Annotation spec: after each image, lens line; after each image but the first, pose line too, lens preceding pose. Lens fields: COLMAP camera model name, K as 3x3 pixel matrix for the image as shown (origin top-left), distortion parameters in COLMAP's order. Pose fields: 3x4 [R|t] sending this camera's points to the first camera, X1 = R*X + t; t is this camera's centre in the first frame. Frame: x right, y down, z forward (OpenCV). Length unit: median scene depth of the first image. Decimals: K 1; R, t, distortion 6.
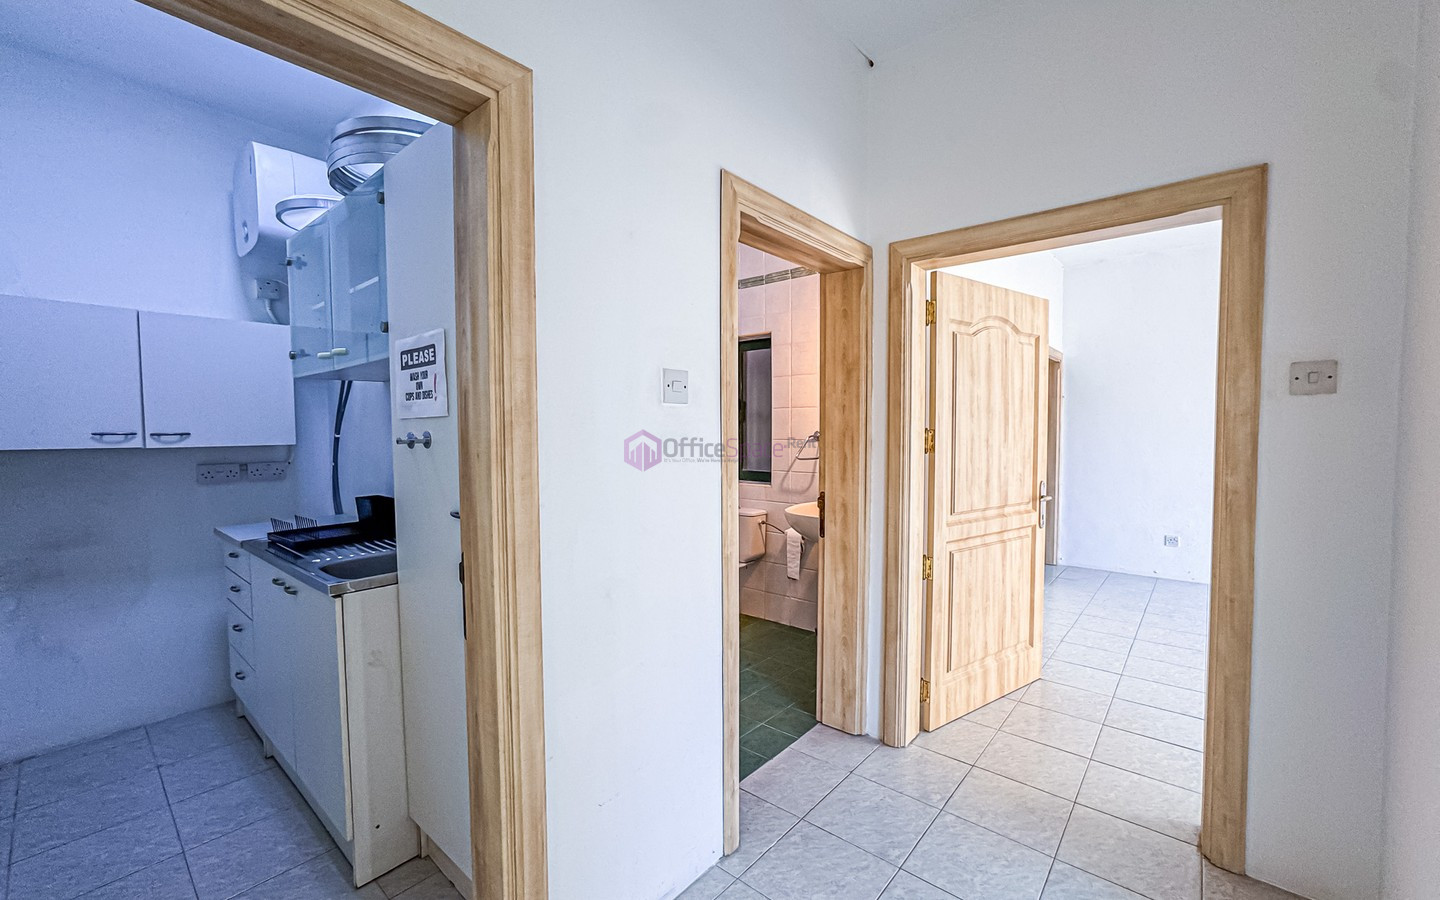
lens RADIAL K [[581.4, 0, 721.0], [0, 581.4, 452.5], [0, 0, 1]] dist [0.000983, 0.000391]
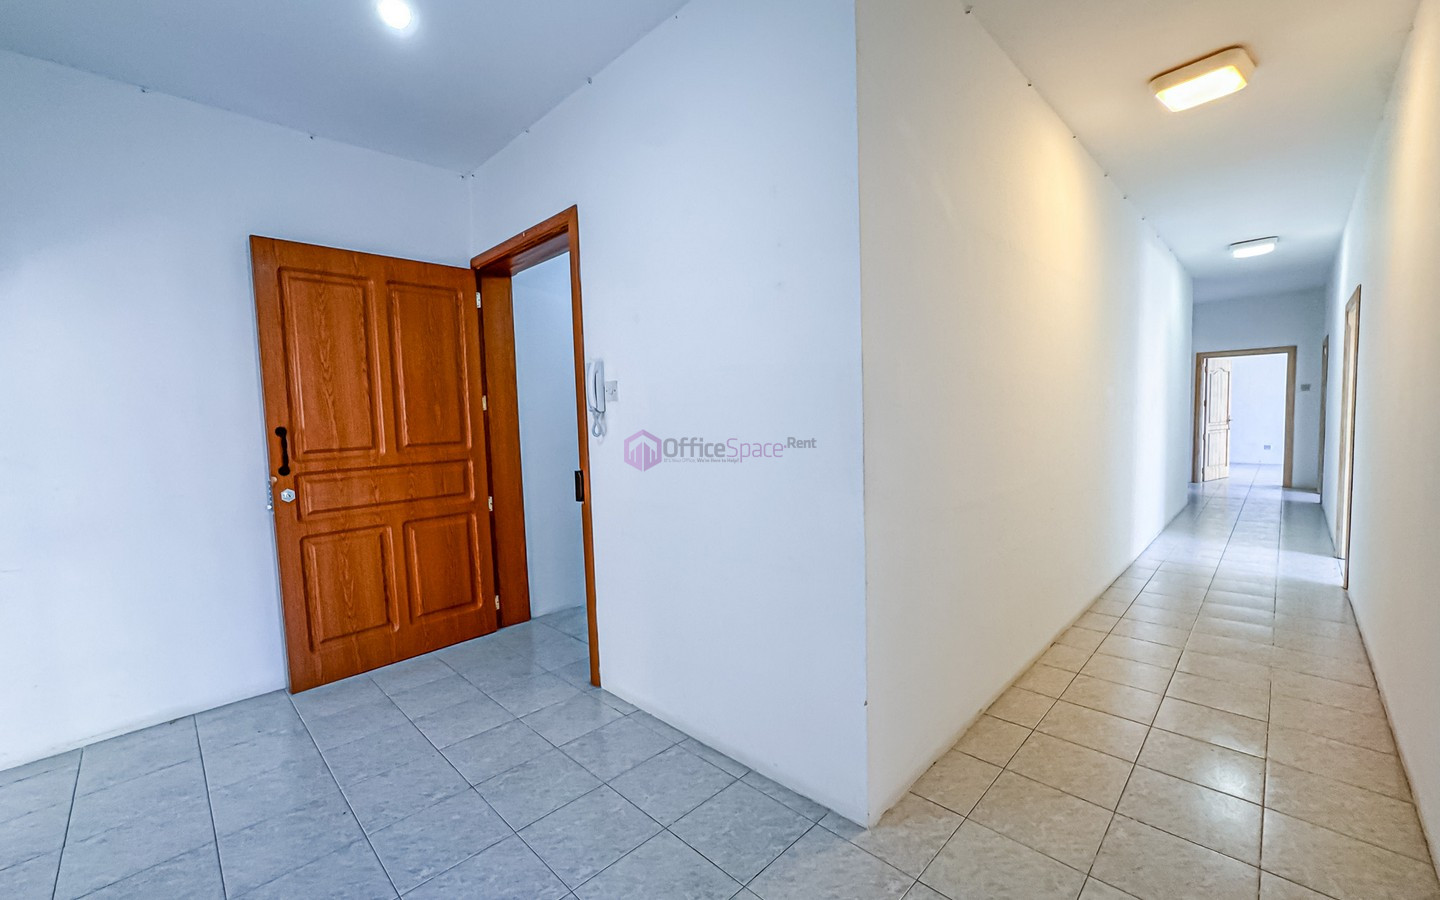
lens RADIAL K [[581.4, 0, 722.9], [0, 581.4, 456.5], [0, 0, 1]] dist [0.000983, 0.000391]
pose [[0.998260, -0.024568, -0.053611, -3.207710], [0.026203, 0.999206, 0.030010, 0.162447], [0.052831, -0.031363, 0.998111, -3.672283]]
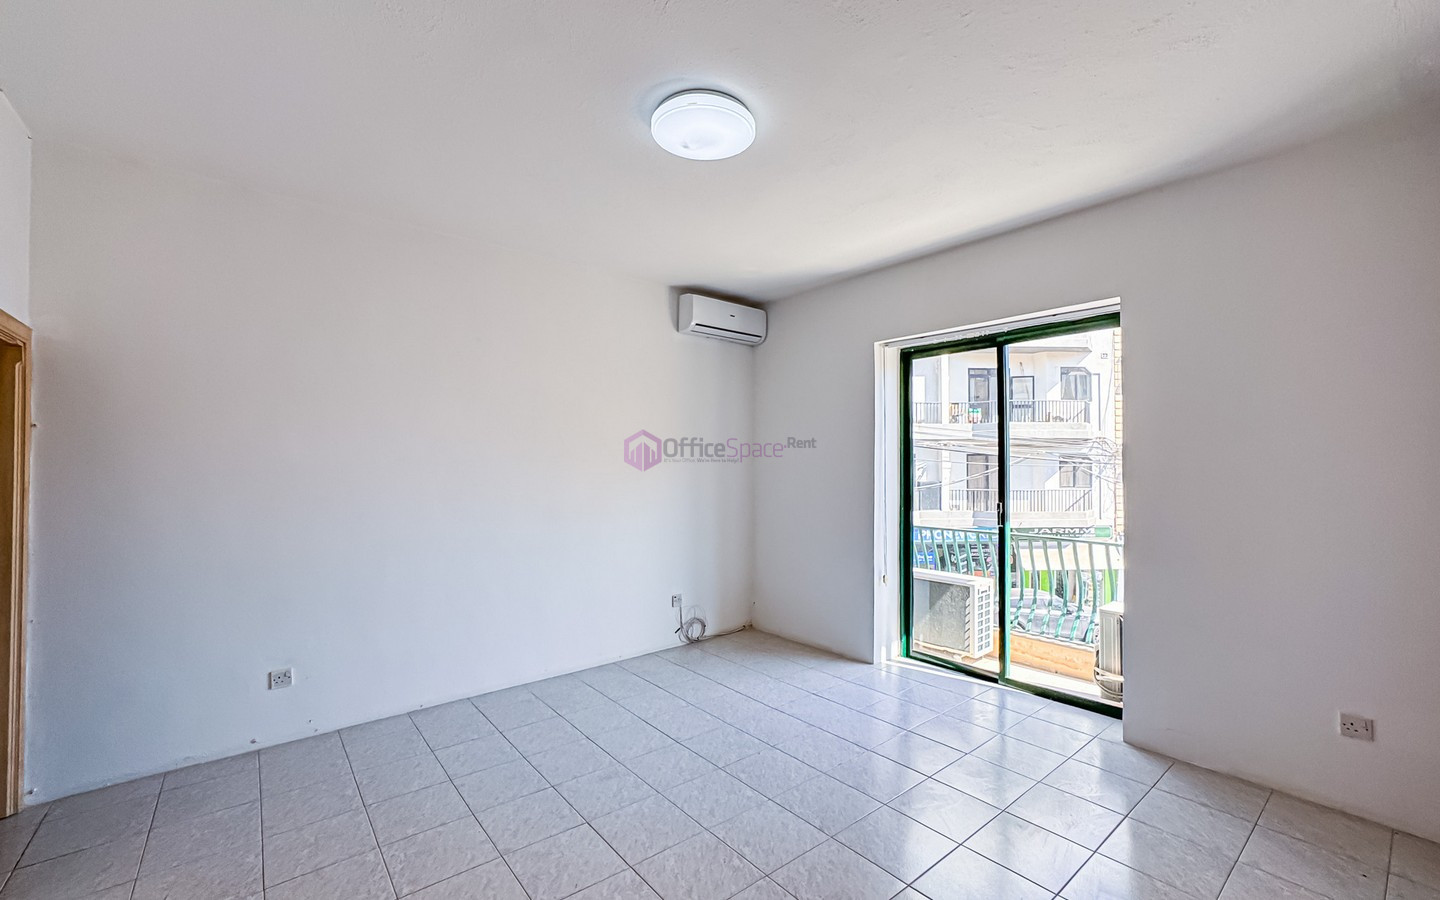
lens RADIAL K [[581.4, 0, 723.8], [0, 581.4, 460.3], [0, 0, 1]] dist [0.000983, 0.000391]
pose [[0.167963, 0.019094, 0.985608, 0.259396], [0.044314, 0.998655, -0.026899, -0.036019], [-0.984797, 0.048194, 0.166891, 0.443871]]
